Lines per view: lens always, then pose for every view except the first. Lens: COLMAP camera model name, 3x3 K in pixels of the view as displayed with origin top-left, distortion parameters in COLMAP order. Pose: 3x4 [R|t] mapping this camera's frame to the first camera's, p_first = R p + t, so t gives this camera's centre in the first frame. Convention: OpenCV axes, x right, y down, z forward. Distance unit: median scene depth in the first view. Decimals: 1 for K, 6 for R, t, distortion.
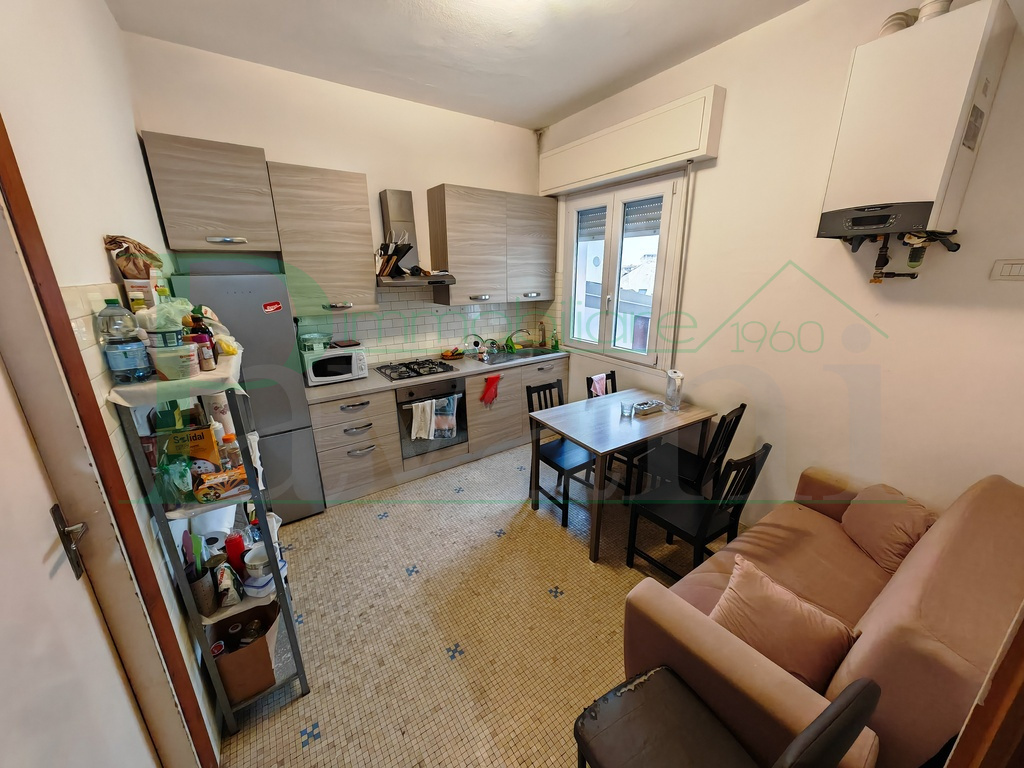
lens RADIAL K [[383.3, 0, 511.3], [0, 383.3, 383.2], [0, 0, 1]] dist [0.000692, 0.000466]
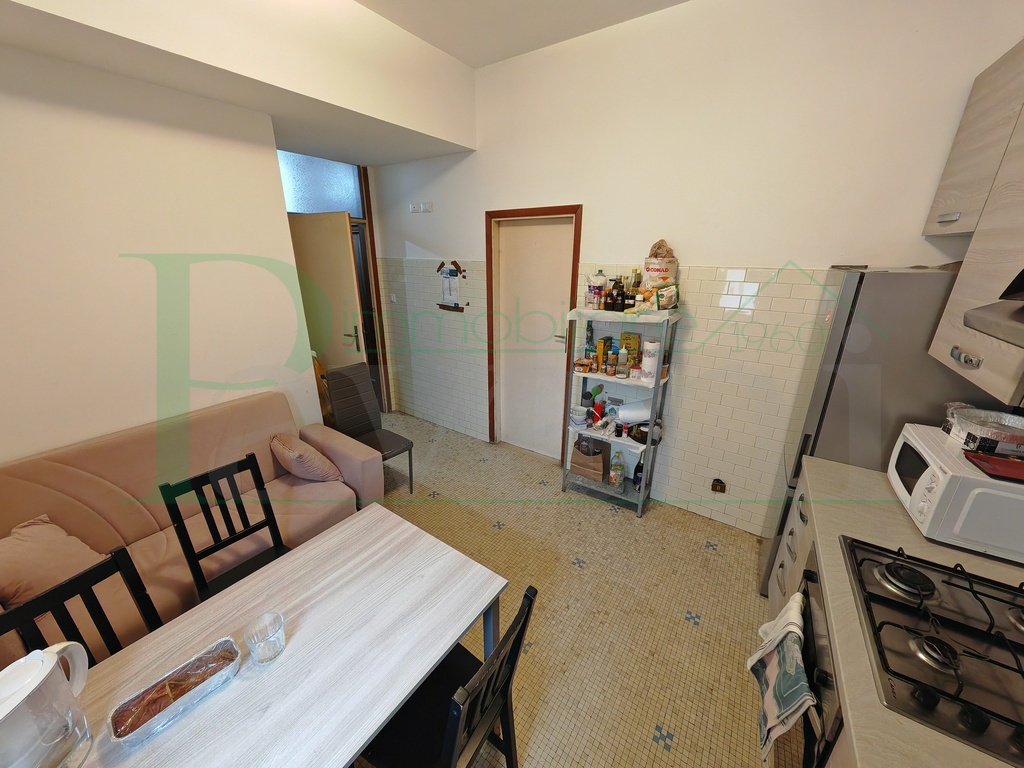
lens RADIAL K [[383.3, 0, 511.3], [0, 383.3, 383.2], [0, 0, 1]] dist [0.000692, 0.000466]
pose [[-0.922585, 0.124866, -0.365027, 0.175338], [-0.111995, 0.818742, 0.563133, -0.363687], [0.369179, 0.560419, -0.741375, 1.145943]]
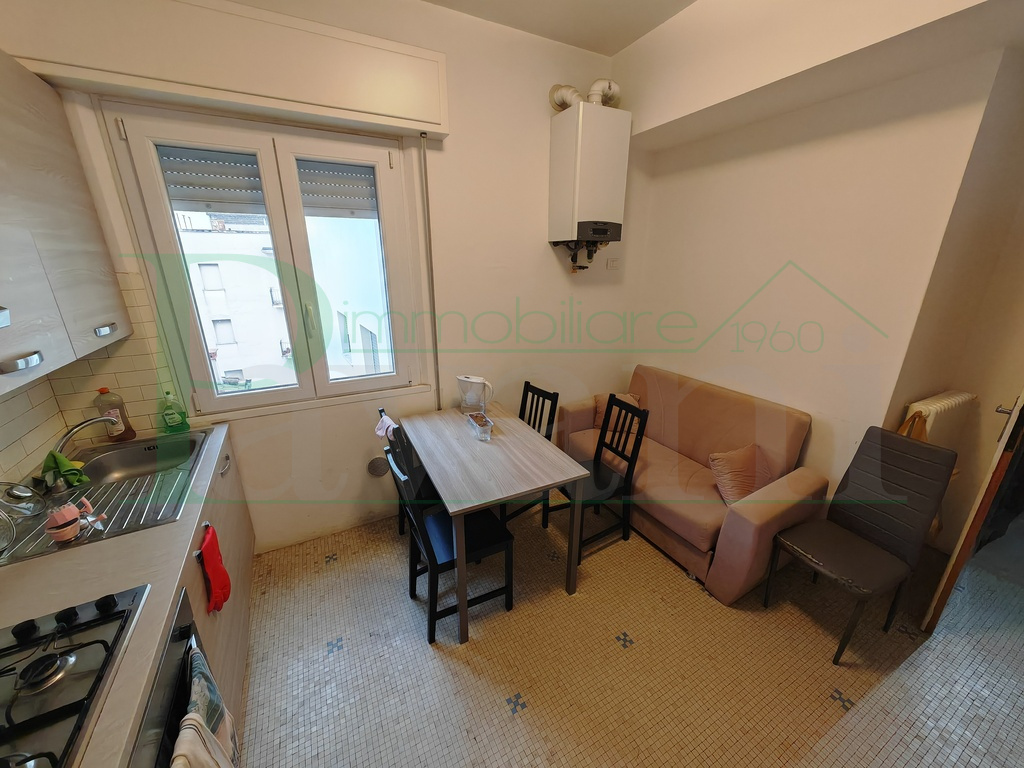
lens RADIAL K [[383.3, 0, 511.3], [0, 383.3, 383.2], [0, 0, 1]] dist [0.000692, 0.000466]
pose [[0.096719, -0.305977, 0.947113, -0.415485], [0.283496, 0.920627, 0.268469, -0.223755], [-0.954084, 0.242537, 0.175785, 0.715679]]
